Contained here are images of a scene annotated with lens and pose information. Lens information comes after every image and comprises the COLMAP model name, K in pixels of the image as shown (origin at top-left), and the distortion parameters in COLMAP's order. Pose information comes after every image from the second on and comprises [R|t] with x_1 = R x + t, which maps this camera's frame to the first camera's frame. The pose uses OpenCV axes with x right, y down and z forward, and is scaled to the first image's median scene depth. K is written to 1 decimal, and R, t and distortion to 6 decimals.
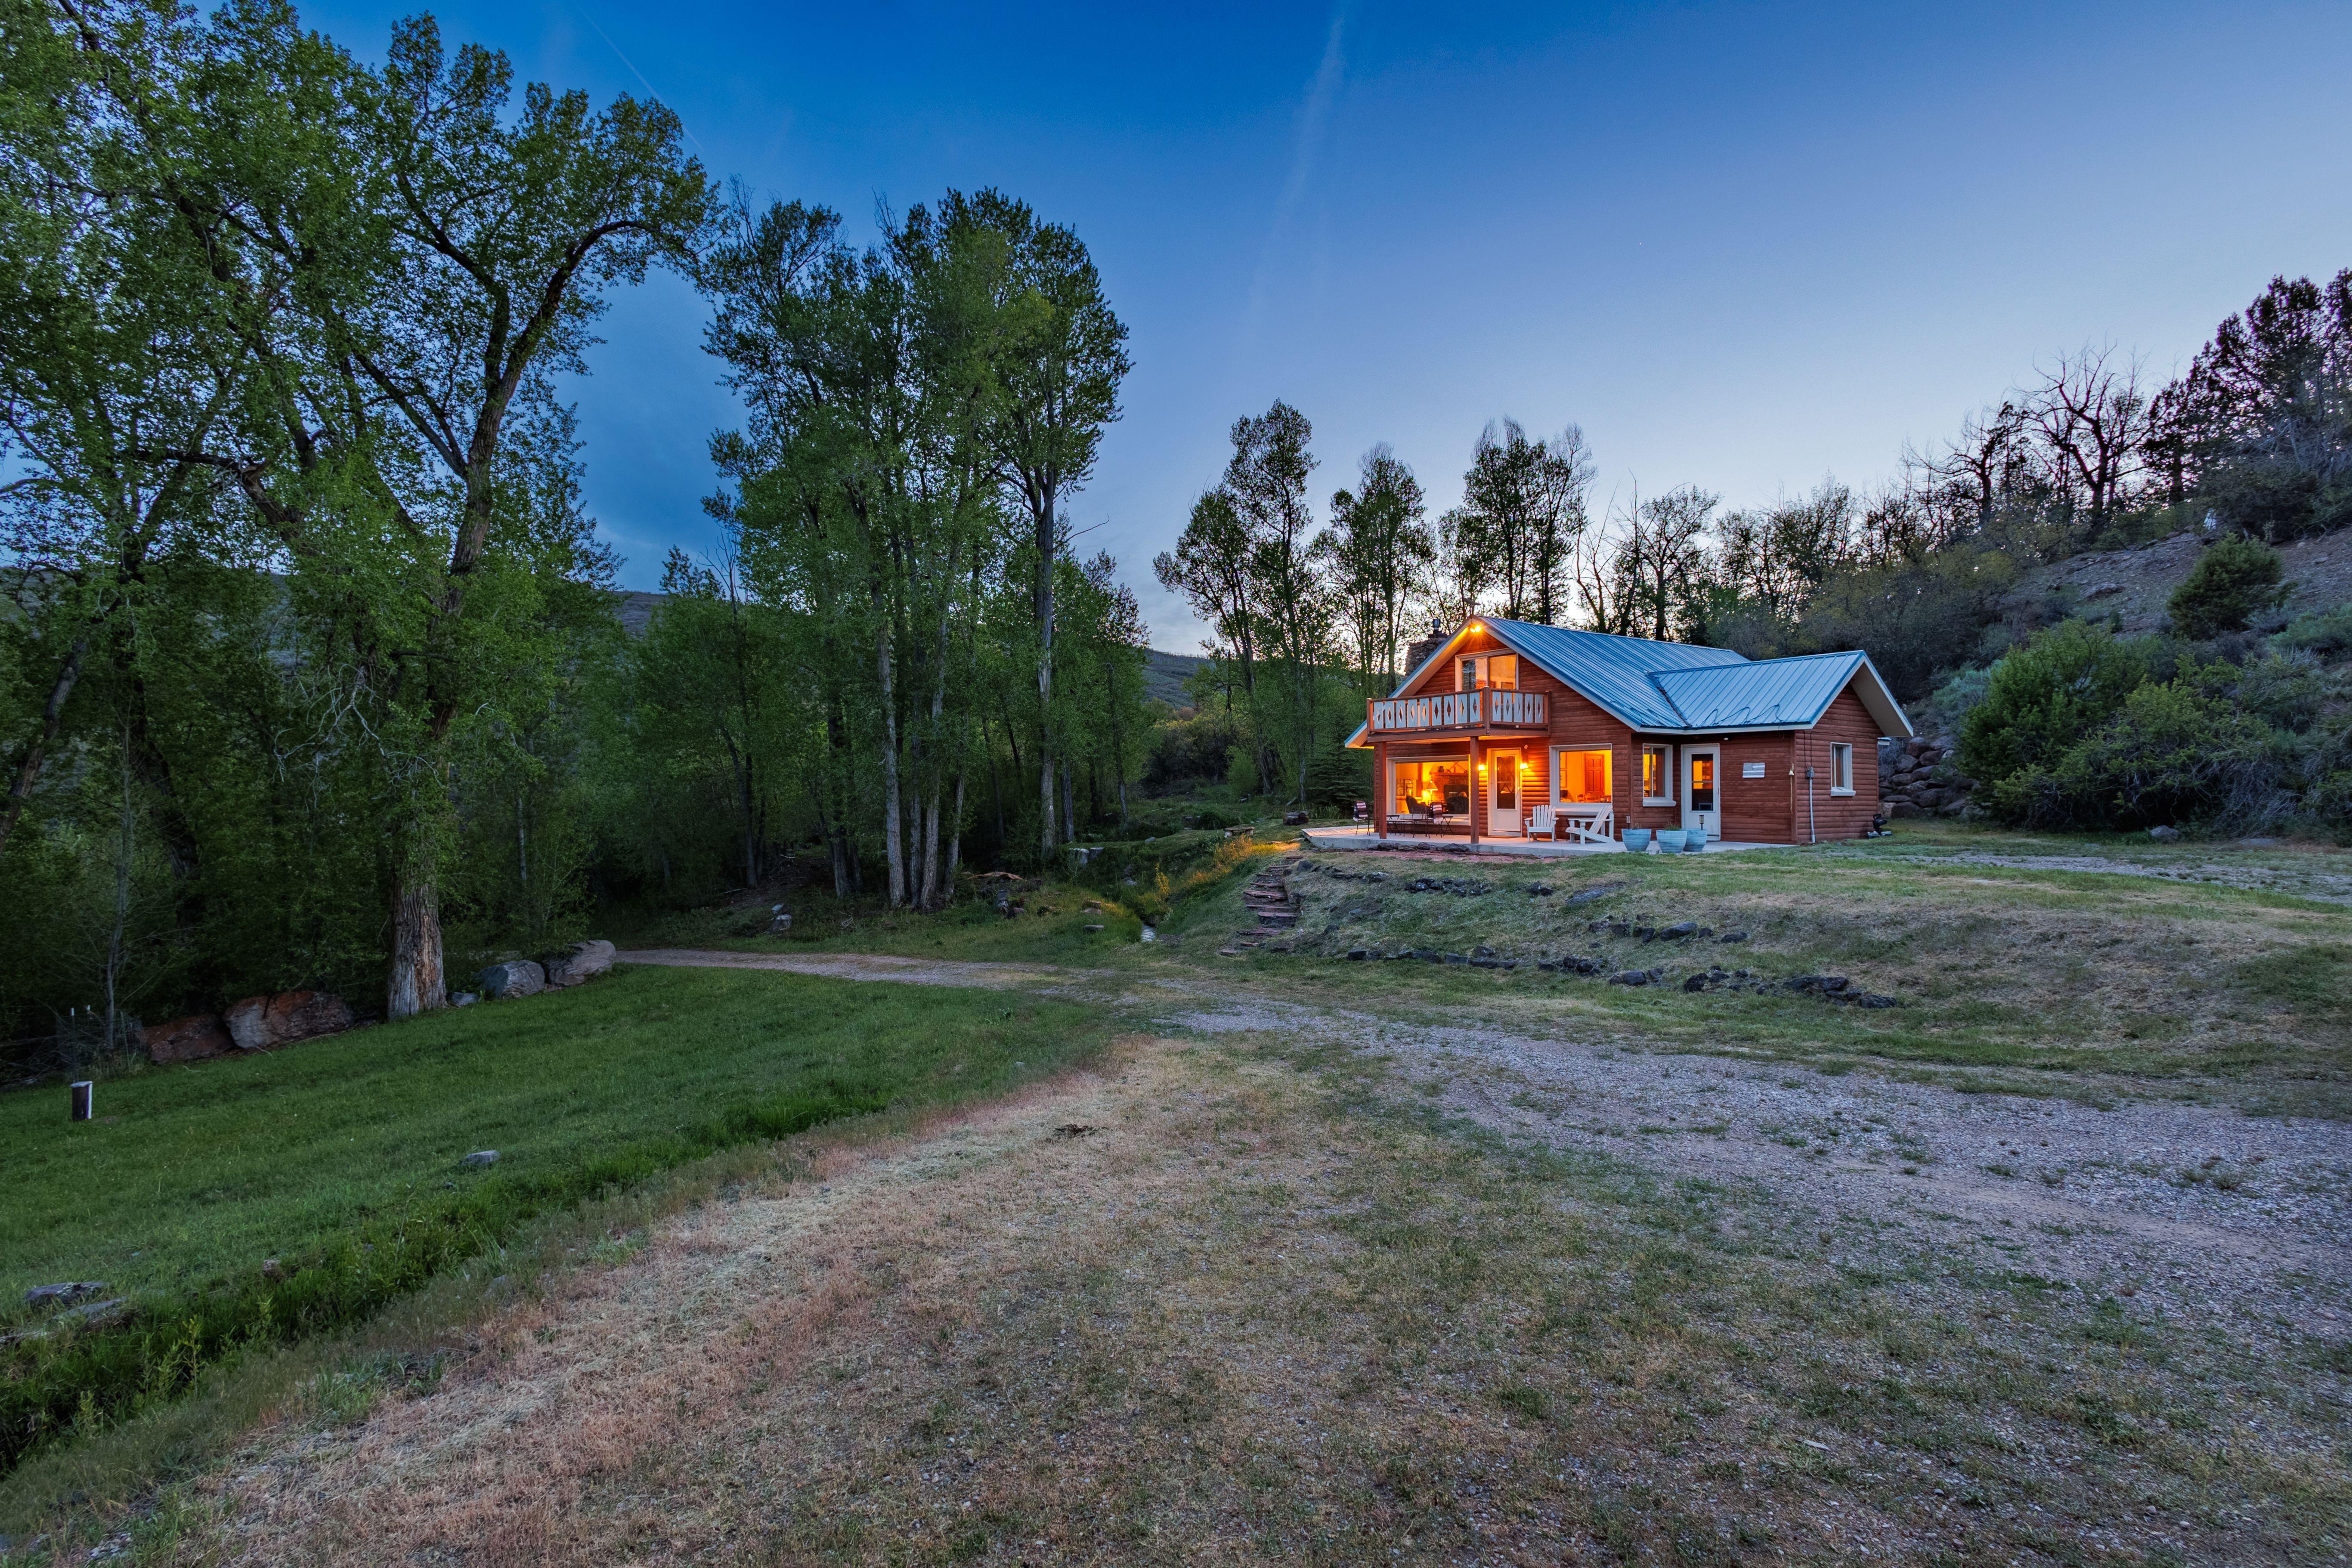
lens RADIAL K [[1081.3, 0, 1176.0], [0, 1081.3, 784.0], [0, 0, 1]] dist [0.008744, -0.000046]
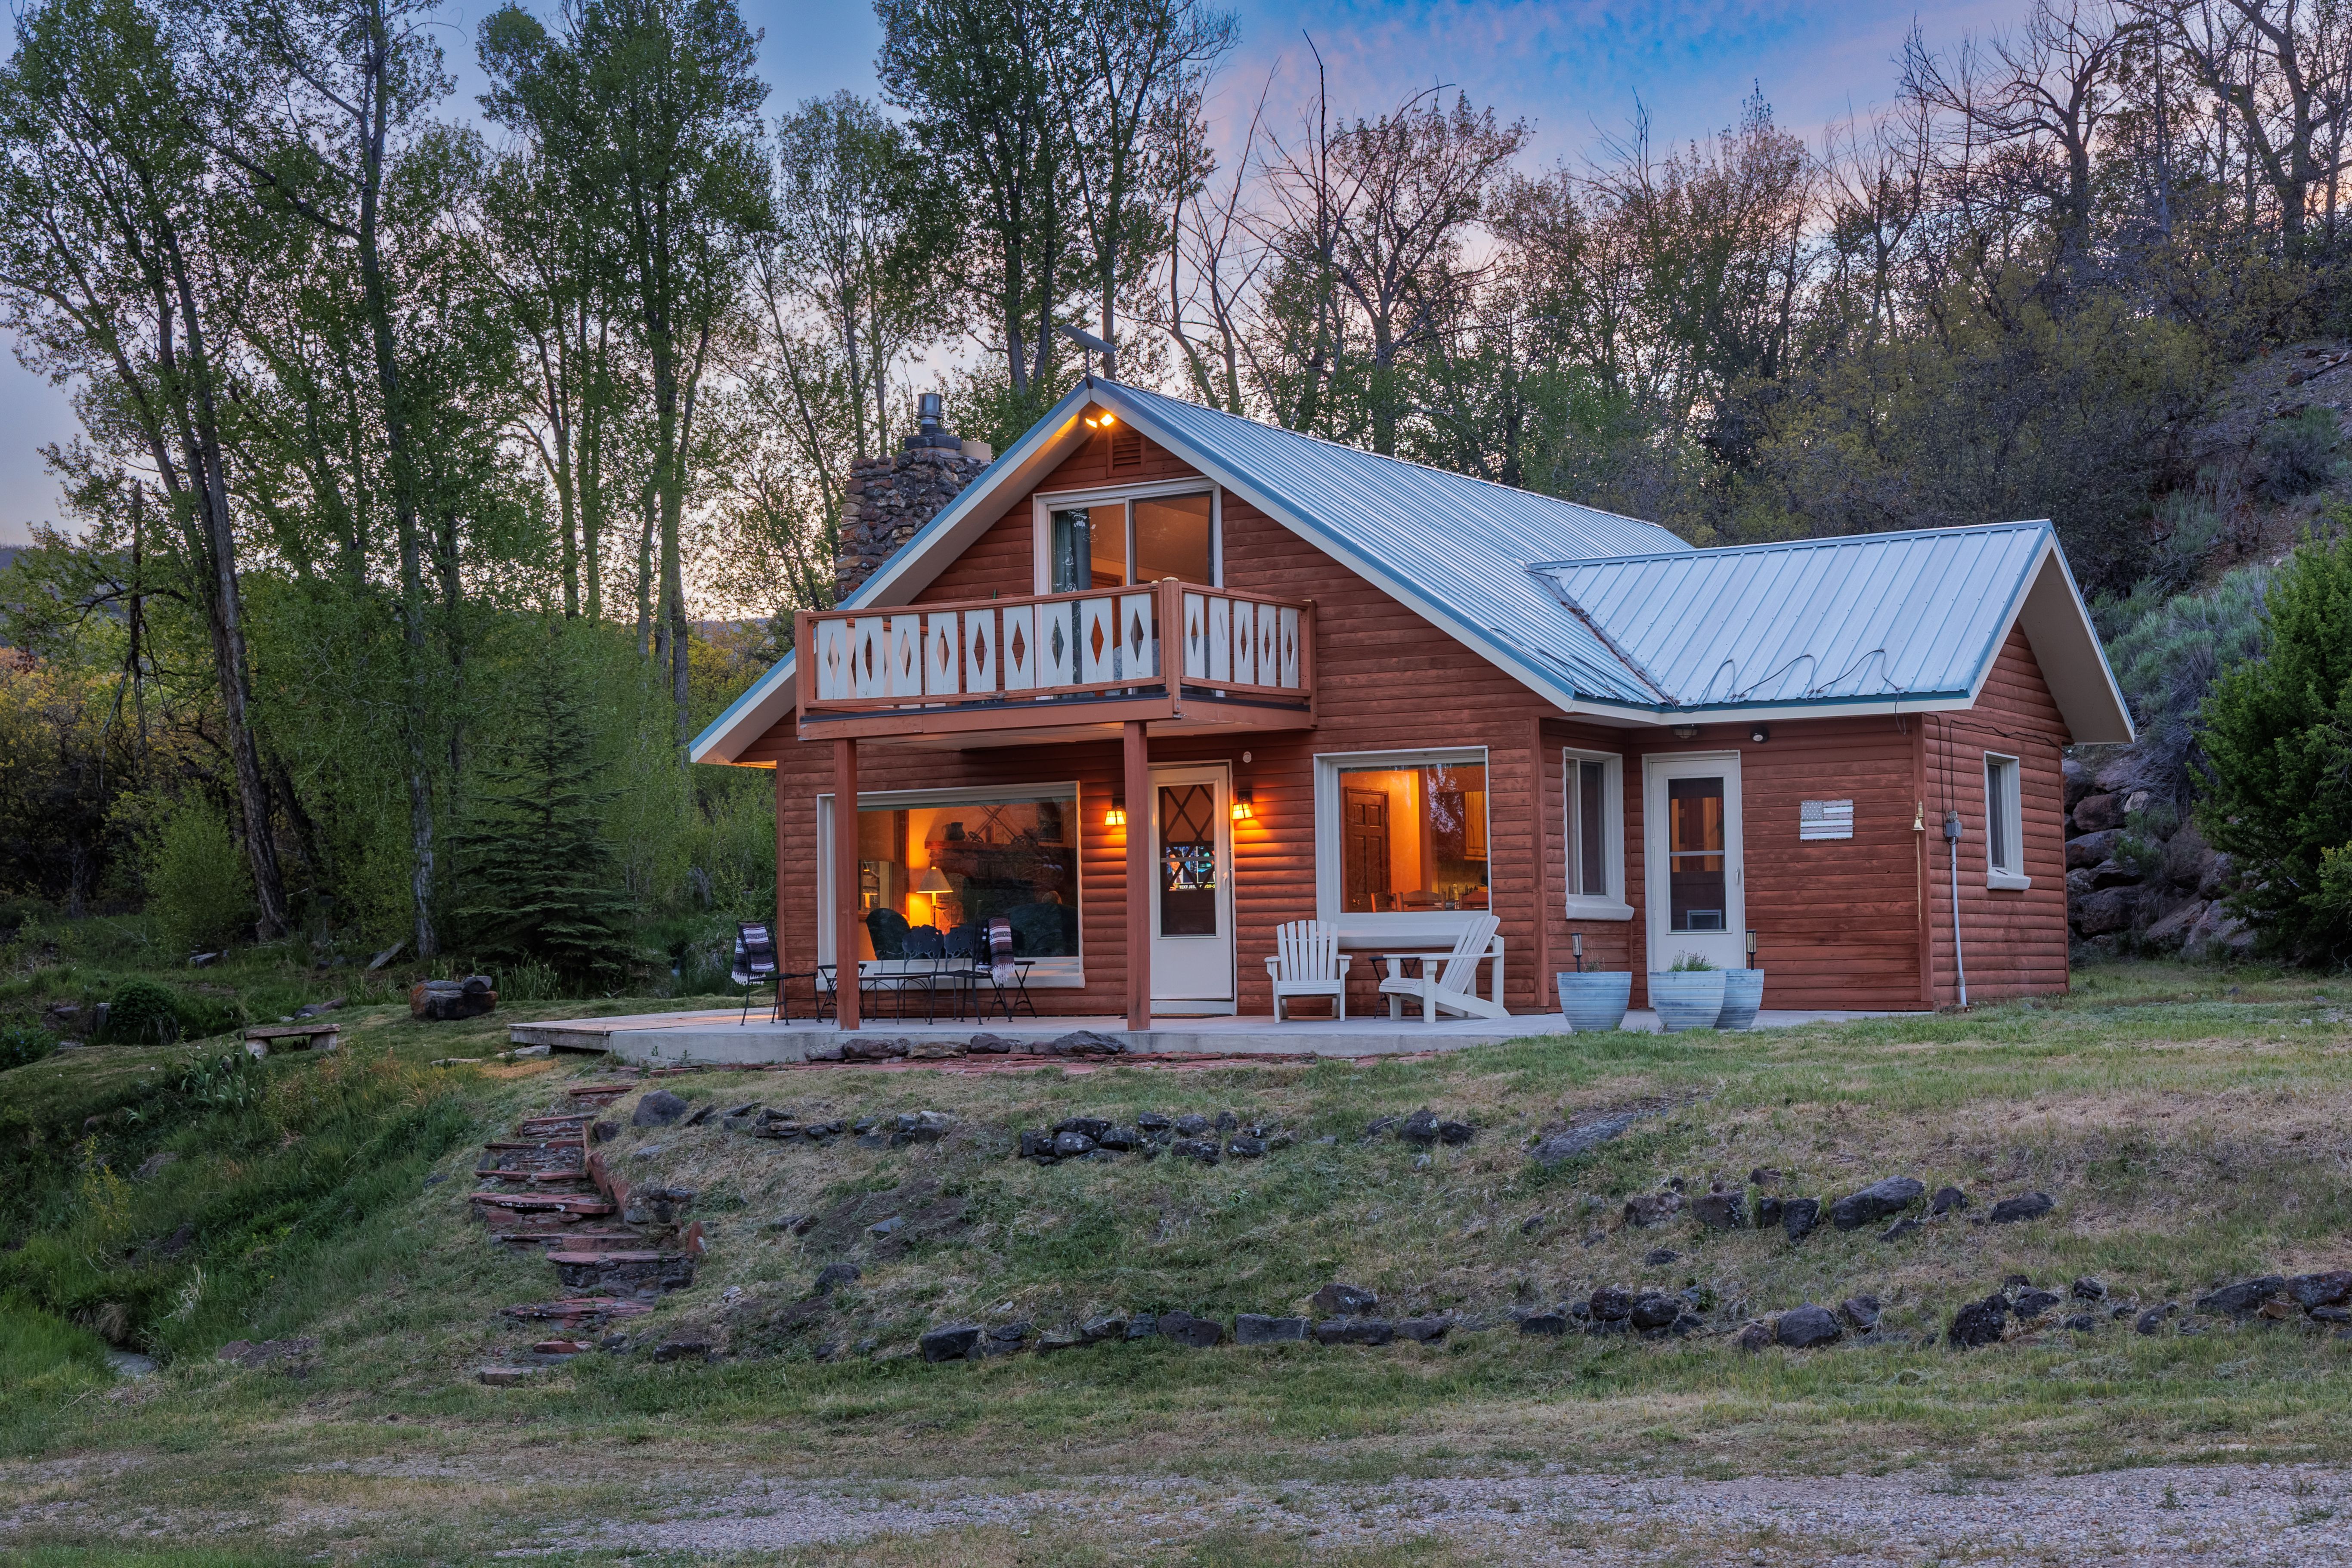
lens RADIAL K [[3320.5, 0, 1172.6], [0, 3320.5, 810.2], [0, 0, 1]] dist [-0.000984, 0.016998]
pose [[0.918894, 0.006496, 0.394452, -0.123258], [0.009455, 0.999215, -0.038482, 0.023727], [-0.394392, 0.039091, 0.918110, 0.018485]]
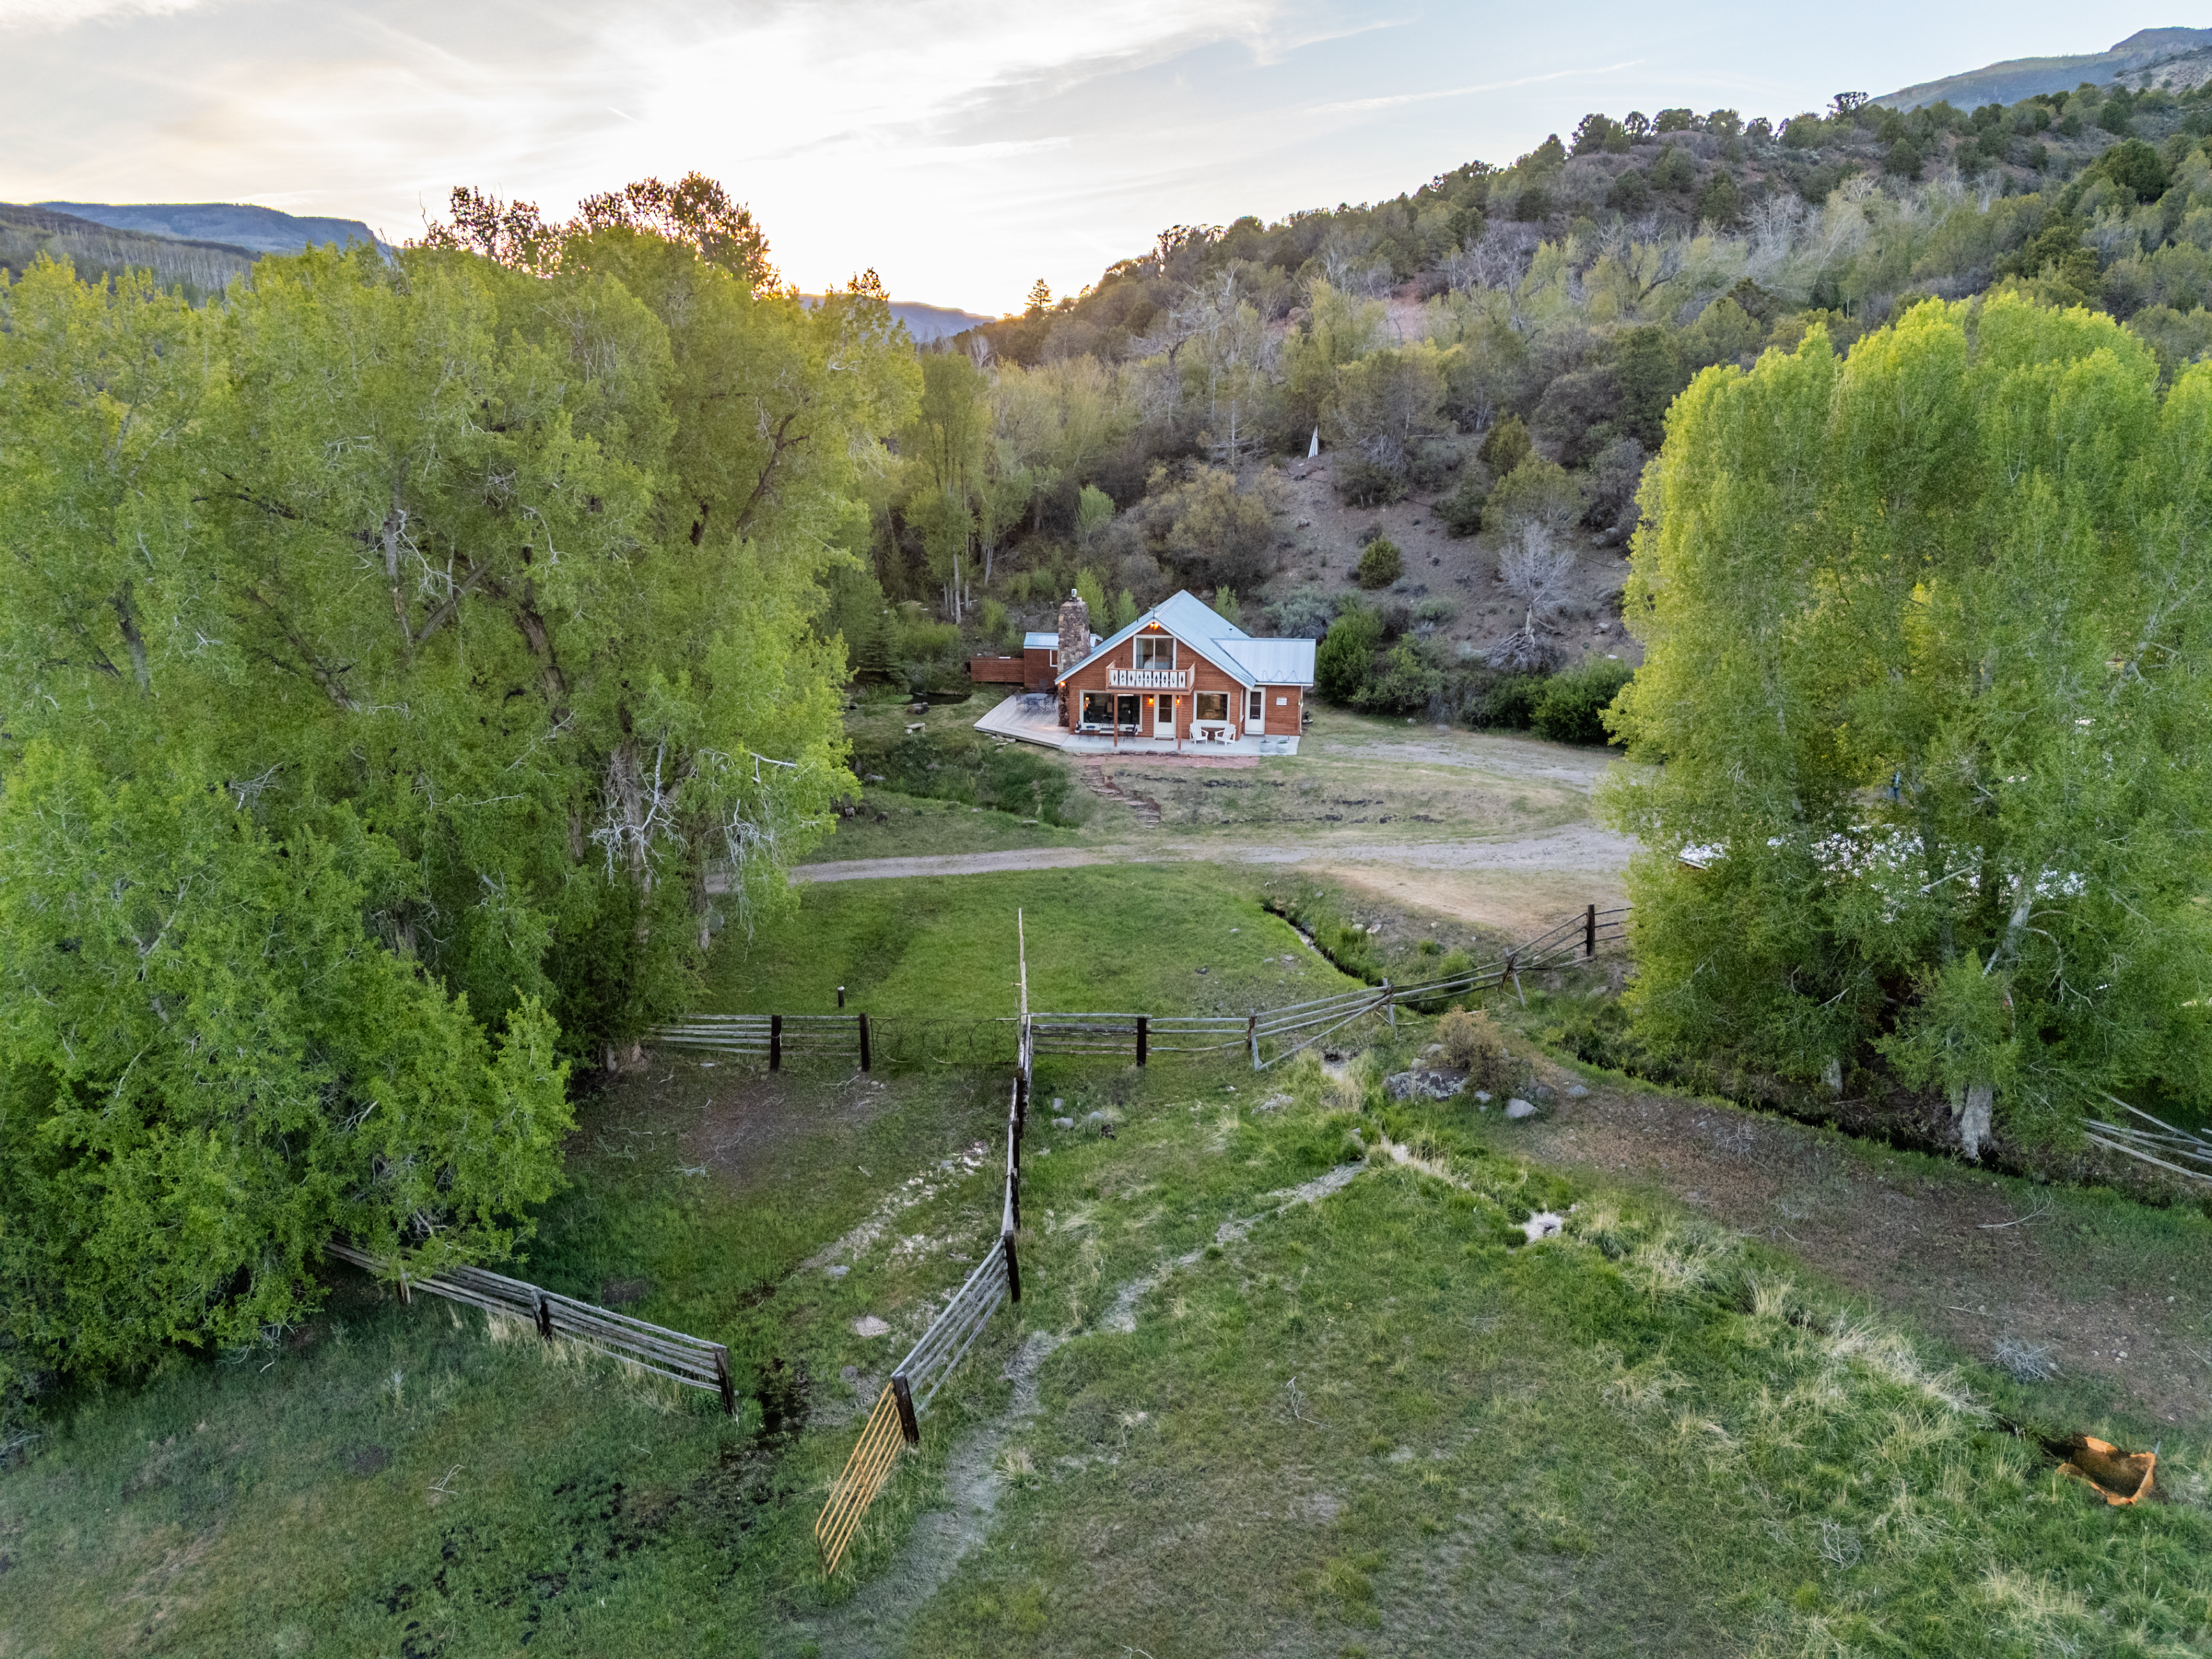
lens RADIAL K [[1633.3, 0, 1106.0], [0, 1633.3, 829.5], [0, 0, 1]] dist [0.069279, -0.052971]
pose [[0.706946, -0.158480, 0.689283, -1.725012], [-0.014965, 0.971003, 0.238600, -0.467086], [-0.707109, -0.178993, 0.684075, -0.865287]]
